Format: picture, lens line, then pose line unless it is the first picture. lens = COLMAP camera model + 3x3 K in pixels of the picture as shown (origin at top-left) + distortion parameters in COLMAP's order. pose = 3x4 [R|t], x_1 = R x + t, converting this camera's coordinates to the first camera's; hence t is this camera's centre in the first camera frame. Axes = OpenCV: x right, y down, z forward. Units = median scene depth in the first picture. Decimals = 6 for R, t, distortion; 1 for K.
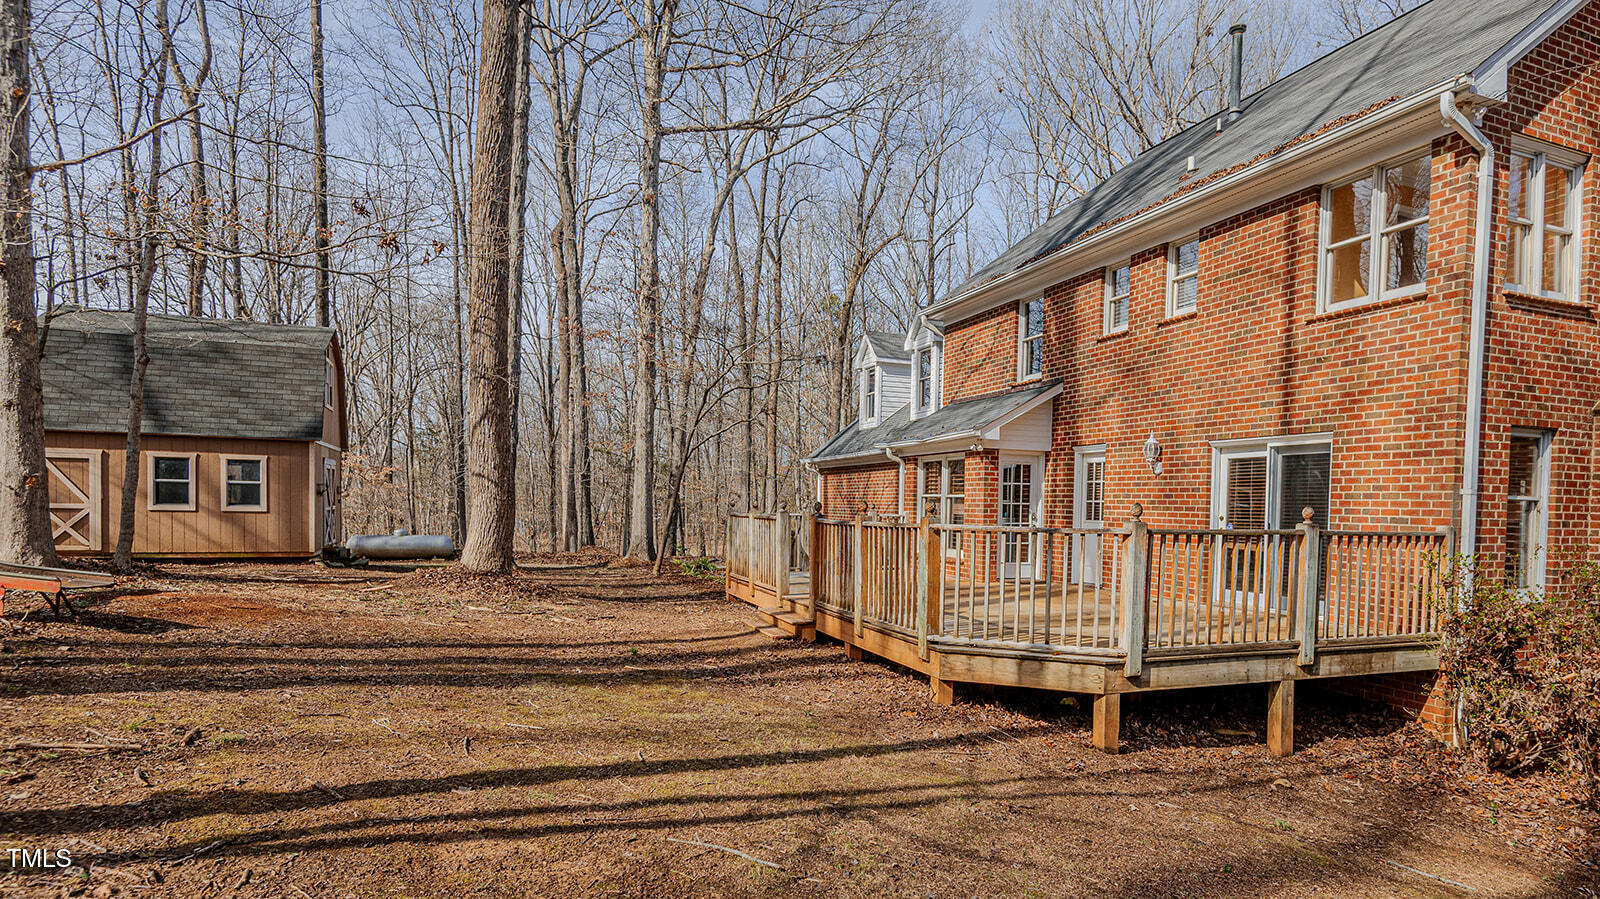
lens RADIAL K [[924.8, 0, 870.1], [0, 924.8, 538.7], [0, 0, 1]] dist [0.035324, -0.000405]
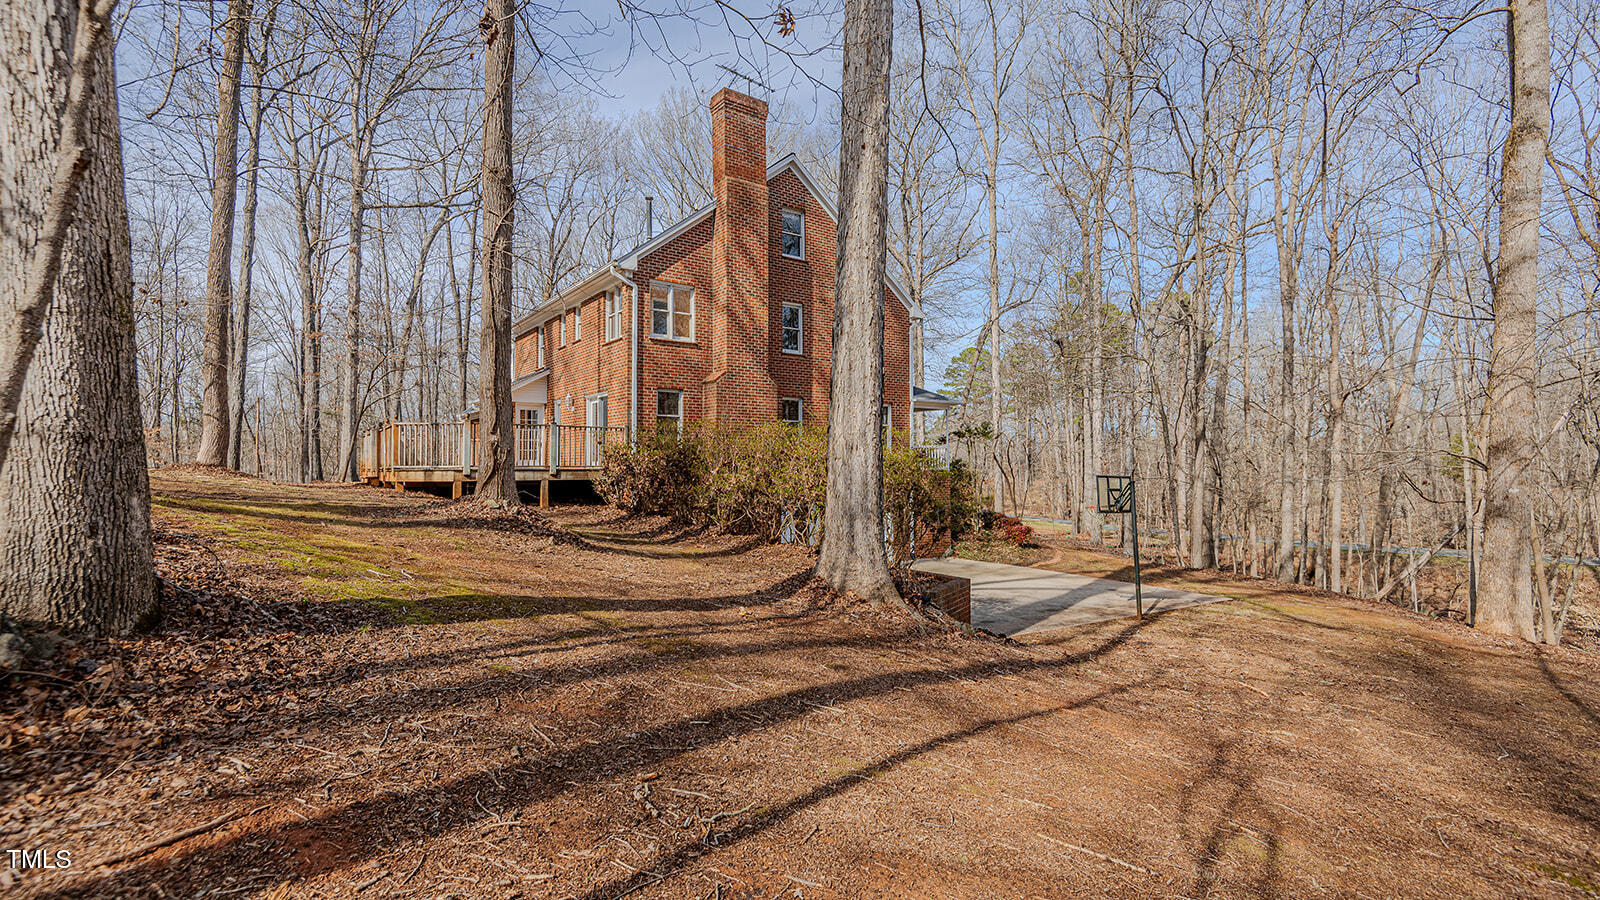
lens RADIAL K [[743.0, 0, 804.7], [0, 743.0, 450.6], [0, 0, 1]] dist [0.002143, -0.000359]
pose [[0.971132, -0.017658, 0.237890, 0.413384], [0.030588, 0.998242, -0.050773, 0.122387], [-0.236575, 0.056584, 0.969964, -0.785225]]
